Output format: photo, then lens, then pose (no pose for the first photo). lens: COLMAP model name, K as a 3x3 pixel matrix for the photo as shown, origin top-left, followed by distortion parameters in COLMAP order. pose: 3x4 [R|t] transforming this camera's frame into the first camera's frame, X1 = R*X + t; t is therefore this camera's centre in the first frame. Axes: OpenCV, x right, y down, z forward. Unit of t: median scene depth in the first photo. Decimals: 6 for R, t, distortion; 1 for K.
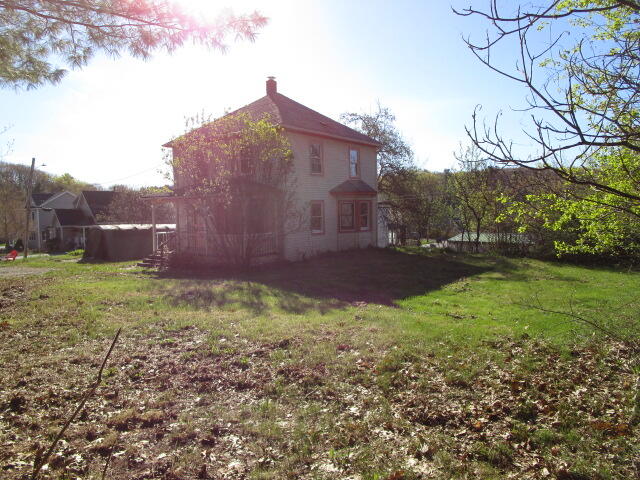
lens RADIAL K [[465.4, 0, 320.0], [0, 465.4, 240.0], [0, 0, 1]] dist [-0.030583, 0.005195]
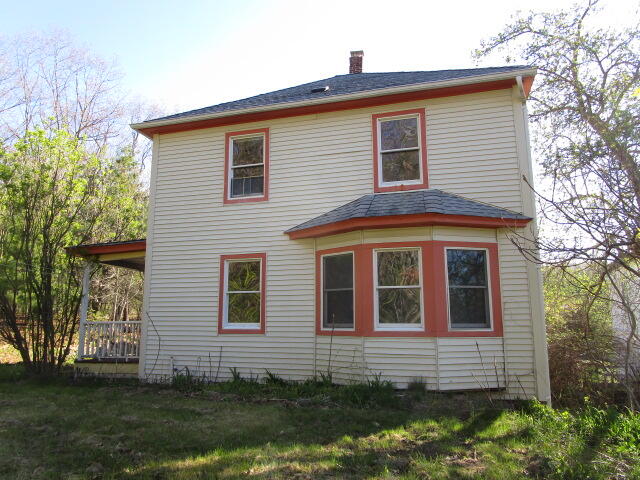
lens RADIAL K [[465.4, 0, 320.0], [0, 465.4, 240.0], [0, 0, 1]] dist [-0.030583, 0.005195]
pose [[0.313204, -0.143284, -0.938814, 0.420978], [-0.073249, 0.981963, -0.174307, -0.025058], [0.946857, 0.123361, 0.297060, 0.888685]]
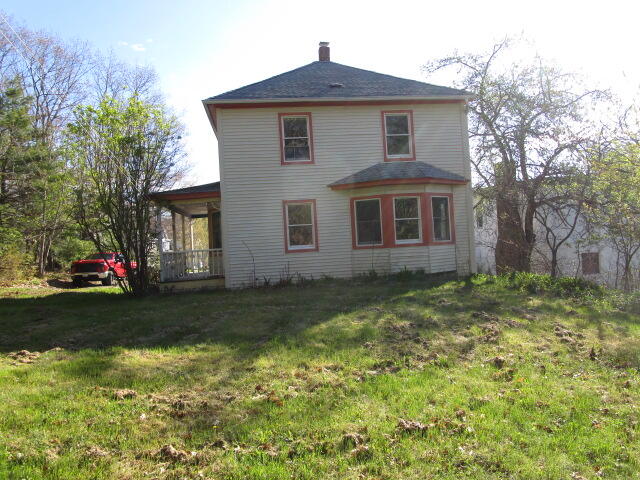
lens RADIAL K [[465.4, 0, 320.0], [0, 465.4, 240.0], [0, 0, 1]] dist [-0.030583, 0.005195]
pose [[0.661071, -0.021250, -0.750023, 0.492046], [-0.010028, 0.999259, -0.037151, -0.003338], [0.750257, 0.032080, 0.660368, 0.554640]]
